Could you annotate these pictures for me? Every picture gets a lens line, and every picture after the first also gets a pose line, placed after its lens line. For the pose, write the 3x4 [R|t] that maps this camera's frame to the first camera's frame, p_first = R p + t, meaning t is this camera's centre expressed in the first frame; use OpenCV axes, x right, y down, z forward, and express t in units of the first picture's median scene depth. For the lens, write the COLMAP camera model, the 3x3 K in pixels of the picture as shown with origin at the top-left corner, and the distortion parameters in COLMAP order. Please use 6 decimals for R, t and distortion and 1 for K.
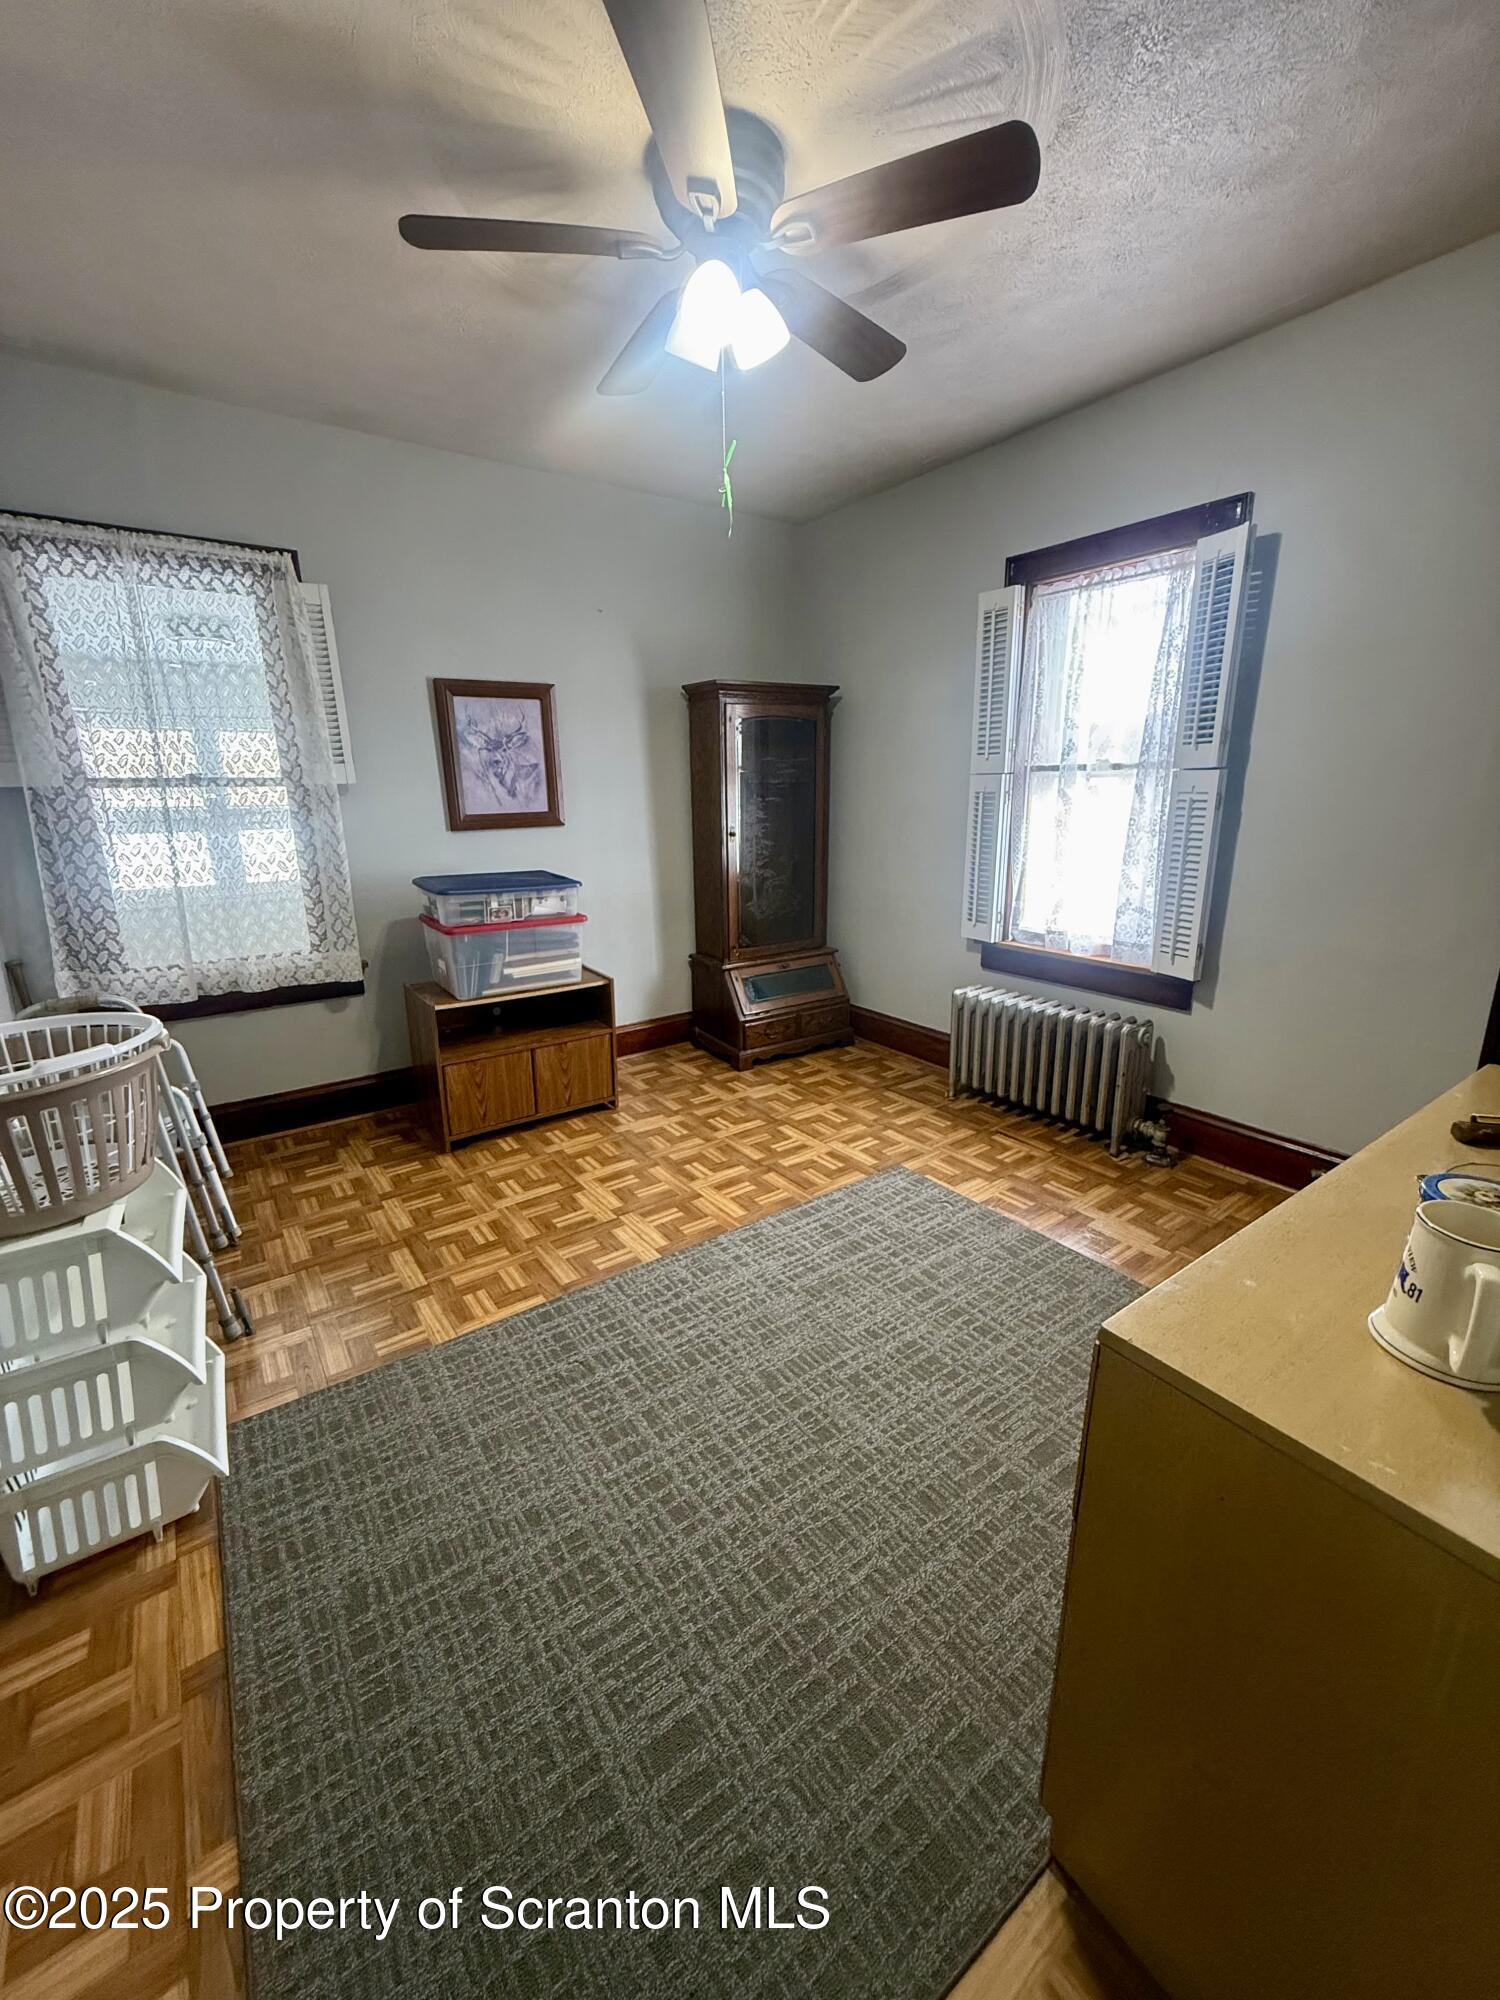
lens RADIAL K [[801.5, 0, 747.8], [0, 801.5, 994.4], [0, 0, 1]] dist [0.000689, 0.000040]
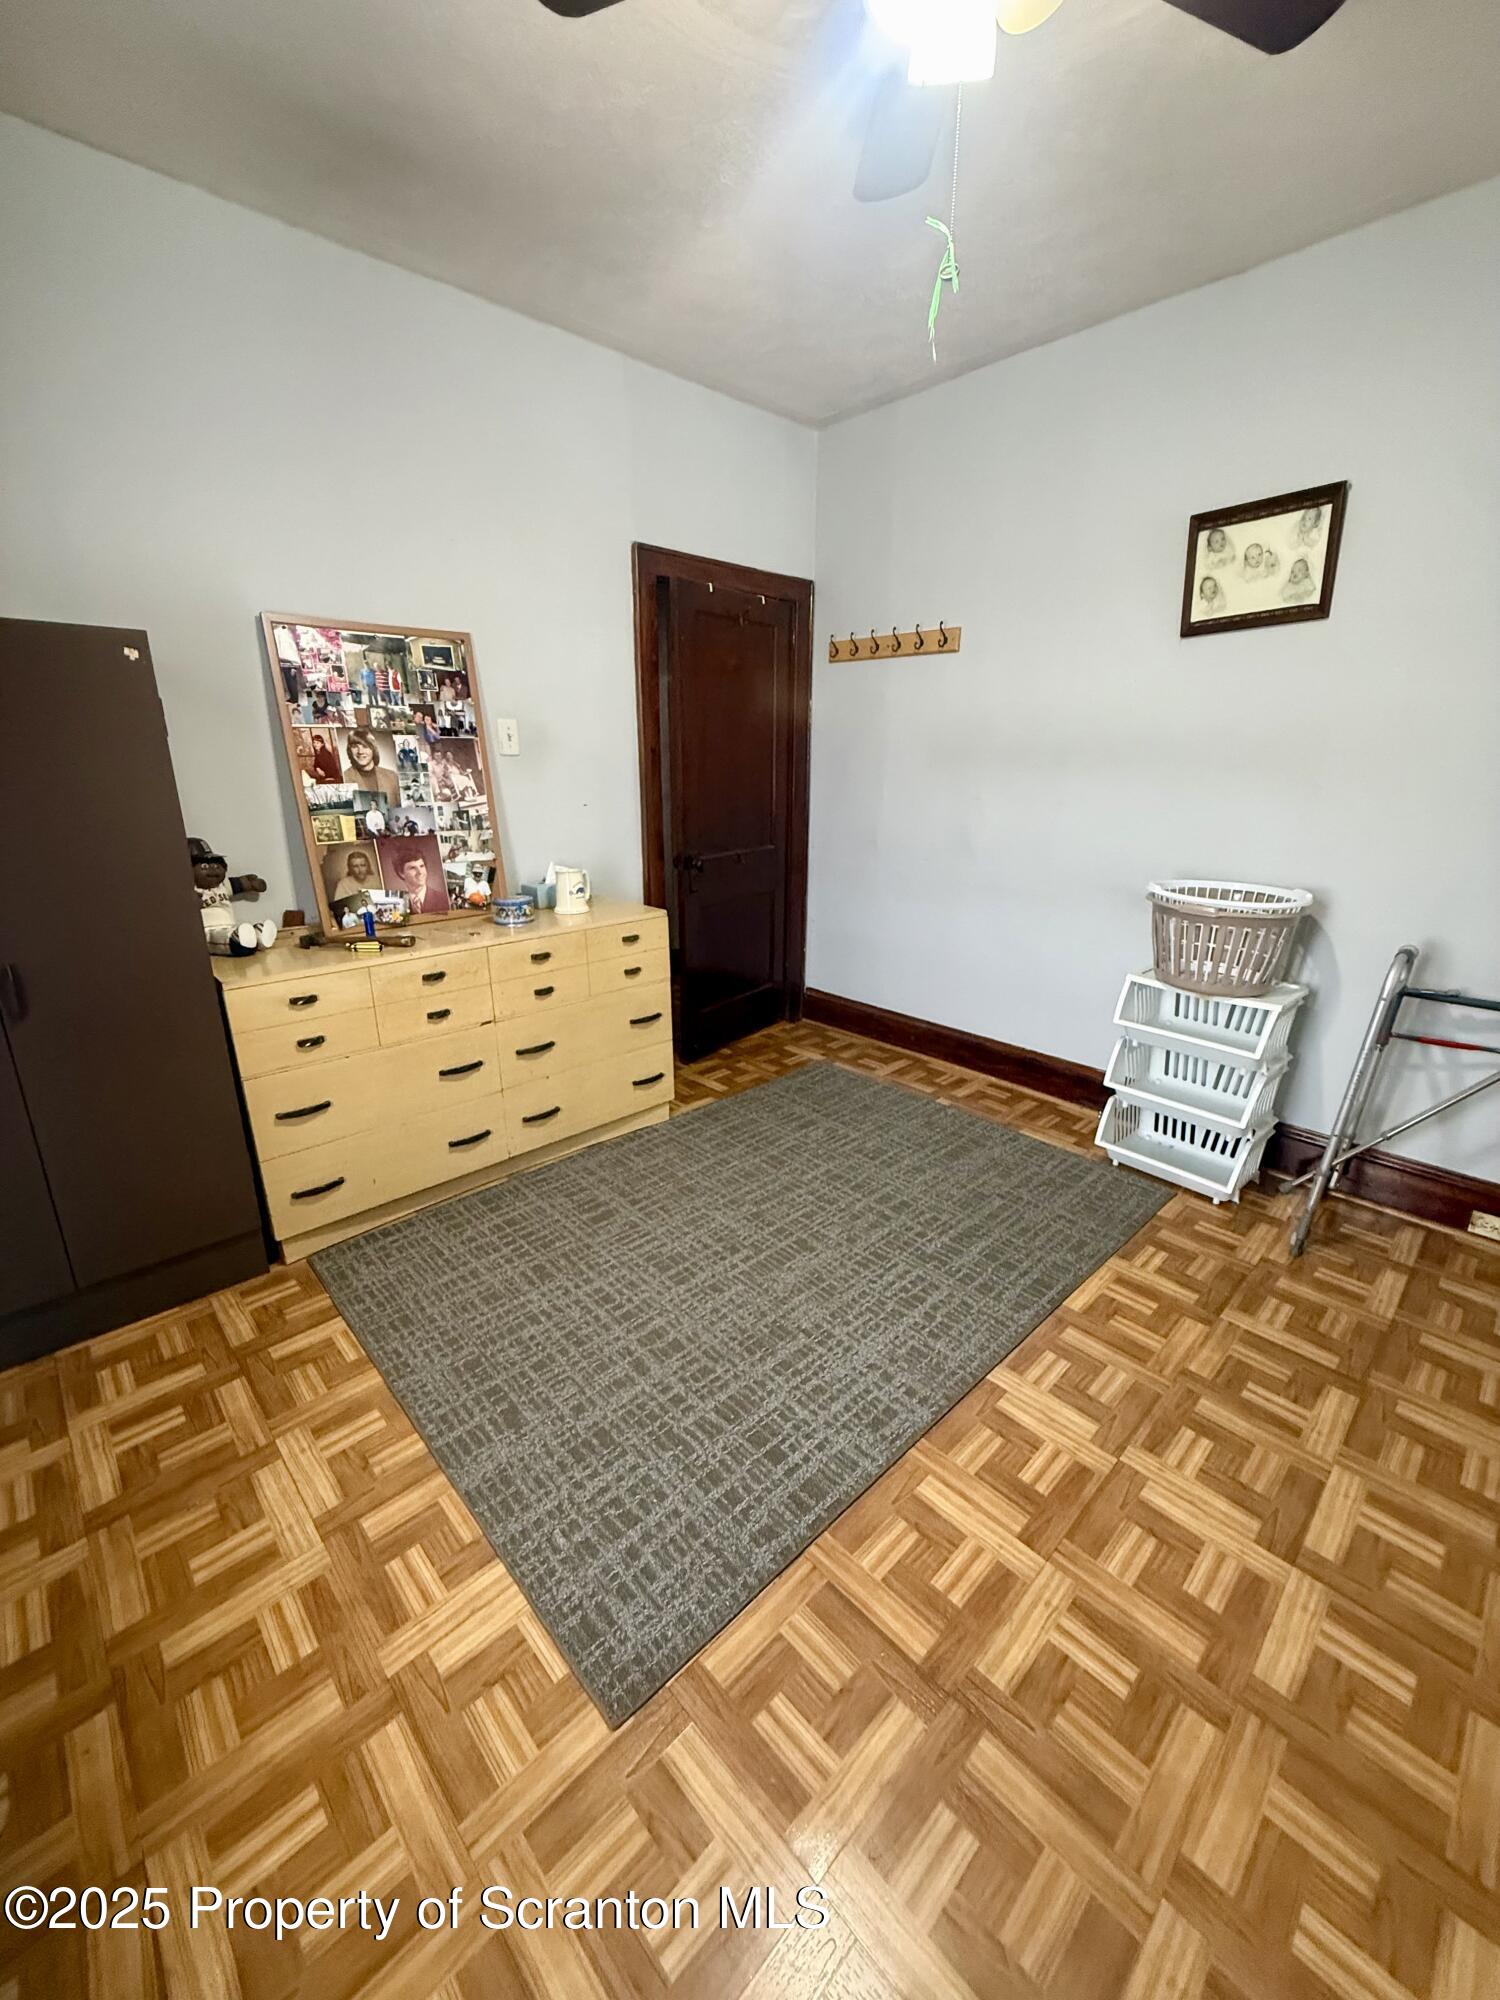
lens RADIAL K [[801.5, 0, 754.7], [0, 801.5, 990.9], [0, 0, 1]] dist [0.000689, 0.000040]
pose [[-0.989627, 0.055174, -0.132645, 0.172209], [-0.022708, 0.851627, 0.523656, -0.337604], [0.141856, 0.521236, -0.841540, 1.295345]]
